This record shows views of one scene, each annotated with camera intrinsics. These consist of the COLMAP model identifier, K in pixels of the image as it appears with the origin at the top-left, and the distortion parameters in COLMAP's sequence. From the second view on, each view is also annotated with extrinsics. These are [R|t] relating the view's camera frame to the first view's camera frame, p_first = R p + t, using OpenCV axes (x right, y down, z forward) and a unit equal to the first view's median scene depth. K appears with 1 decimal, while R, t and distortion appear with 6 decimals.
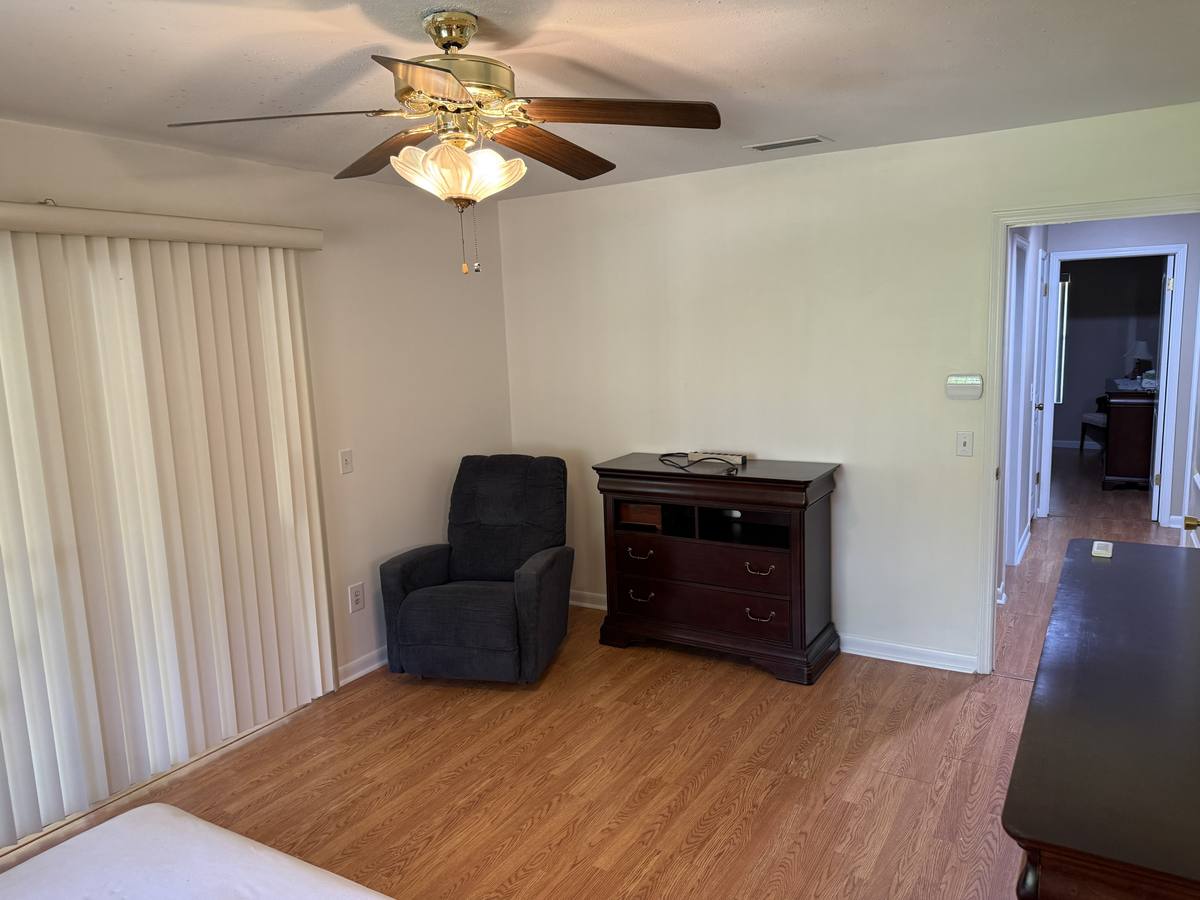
lens RADIAL K [[850.6, 0, 602.3], [0, 850.6, 450.9], [0, 0, 1]] dist [0.010086, -0.007614]
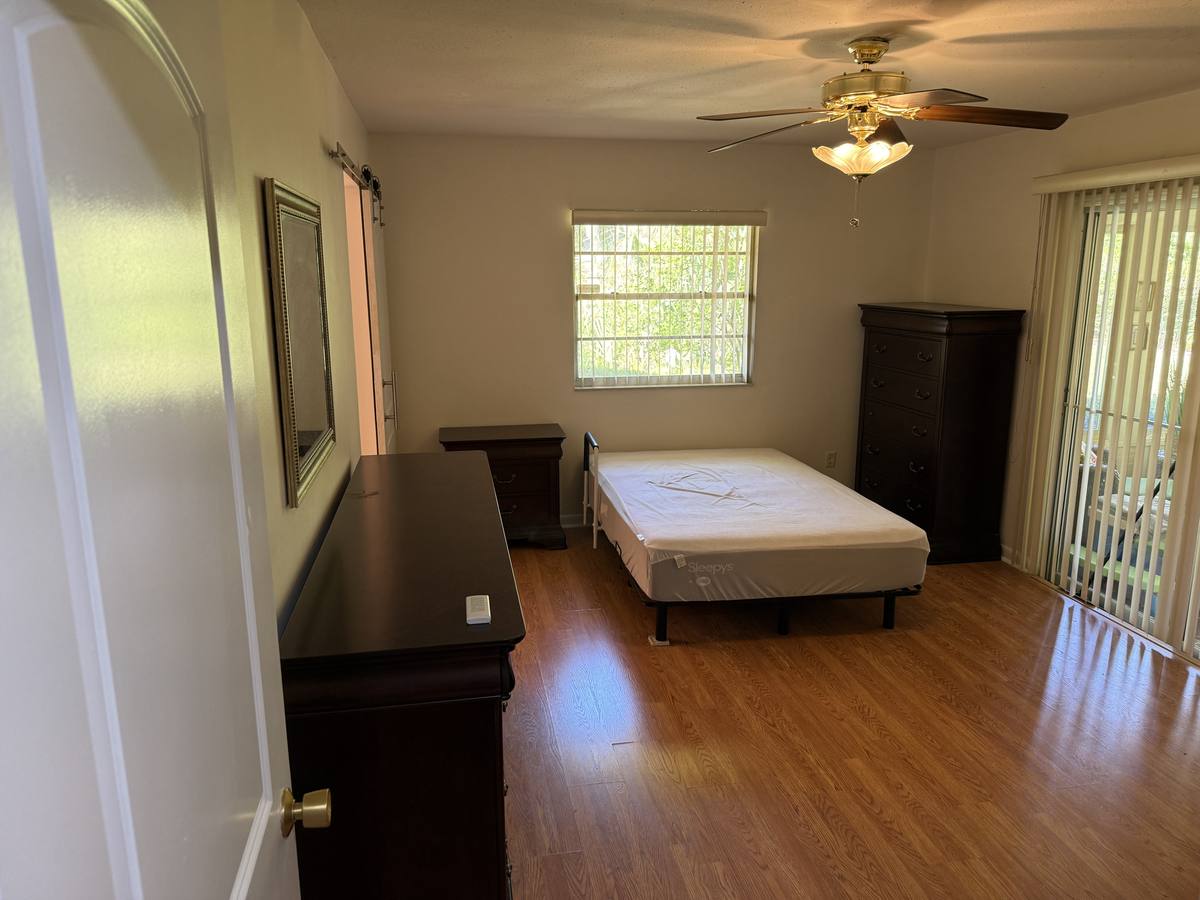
lens RADIAL K [[850.6, 0, 602.4], [0, 850.6, 446.2], [0, 0, 1]] dist [0.010086, -0.007614]
pose [[-0.750492, 0.168495, -0.639039, 0.837599], [-0.071006, 0.940797, 0.331450, -0.230666], [0.657054, 0.294126, -0.694097, 1.358554]]
